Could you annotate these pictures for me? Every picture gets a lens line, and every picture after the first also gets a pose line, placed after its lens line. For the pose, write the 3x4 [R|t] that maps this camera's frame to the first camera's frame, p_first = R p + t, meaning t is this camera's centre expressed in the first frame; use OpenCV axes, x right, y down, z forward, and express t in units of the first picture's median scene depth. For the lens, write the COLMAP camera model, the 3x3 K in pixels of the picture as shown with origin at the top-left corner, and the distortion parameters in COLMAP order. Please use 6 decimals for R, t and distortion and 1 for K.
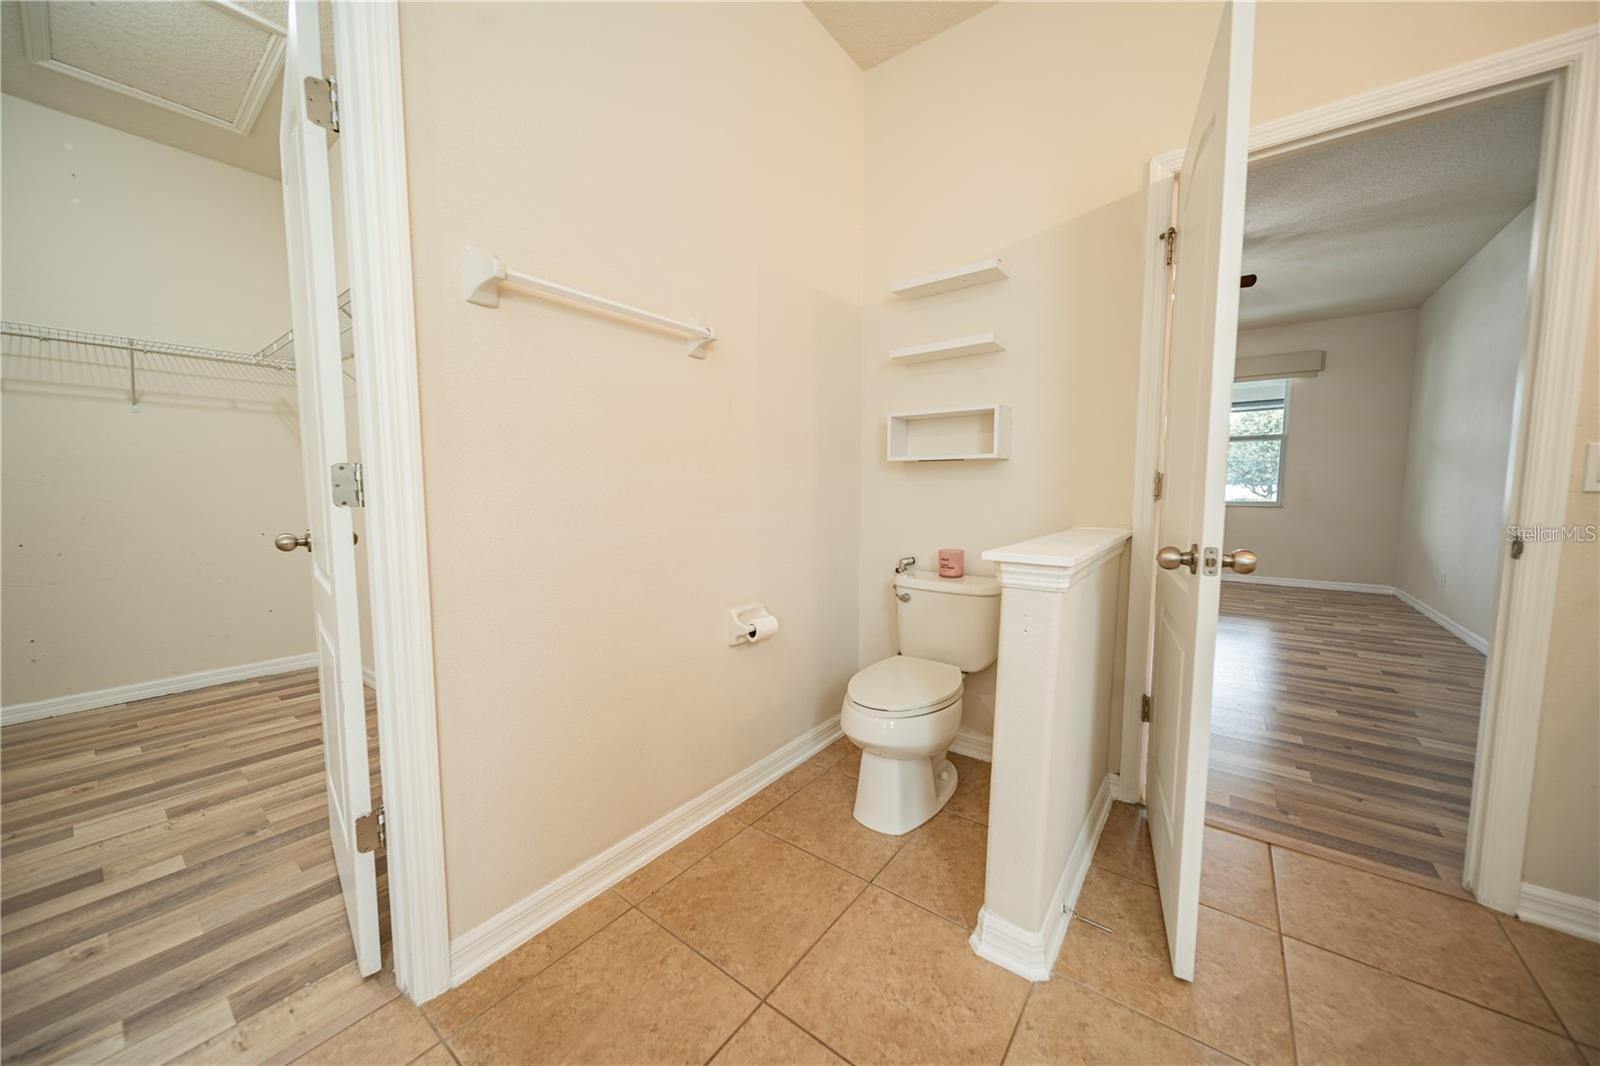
lens RADIAL K [[559.8, 0, 806.0], [0, 559.8, 535.6], [0, 0, 1]] dist [-0.002574, 0.000103]
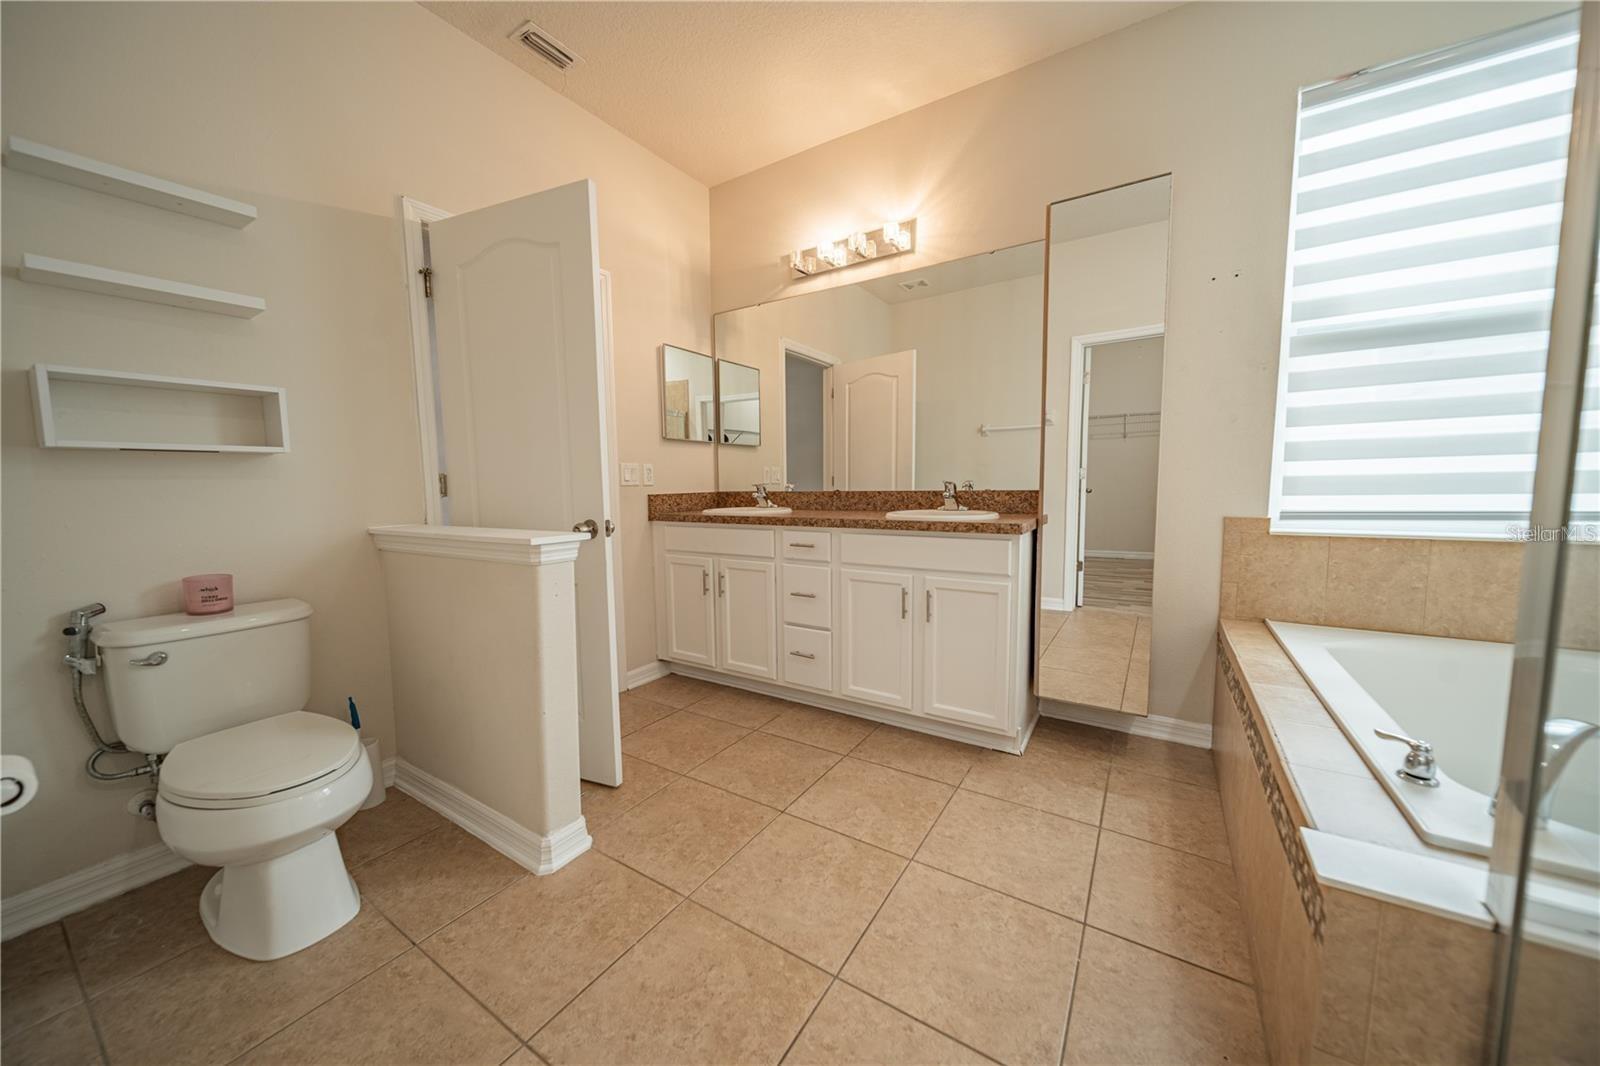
lens RADIAL K [[559.8, 0, 804.1], [0, 559.8, 532.7], [0, 0, 1]] dist [-0.002574, 0.000103]
pose [[-0.083559, -0.091761, 0.992269, -0.846256], [0.099218, 0.990037, 0.099909, -0.041548], [-0.991551, 0.106799, -0.073622, 0.464492]]
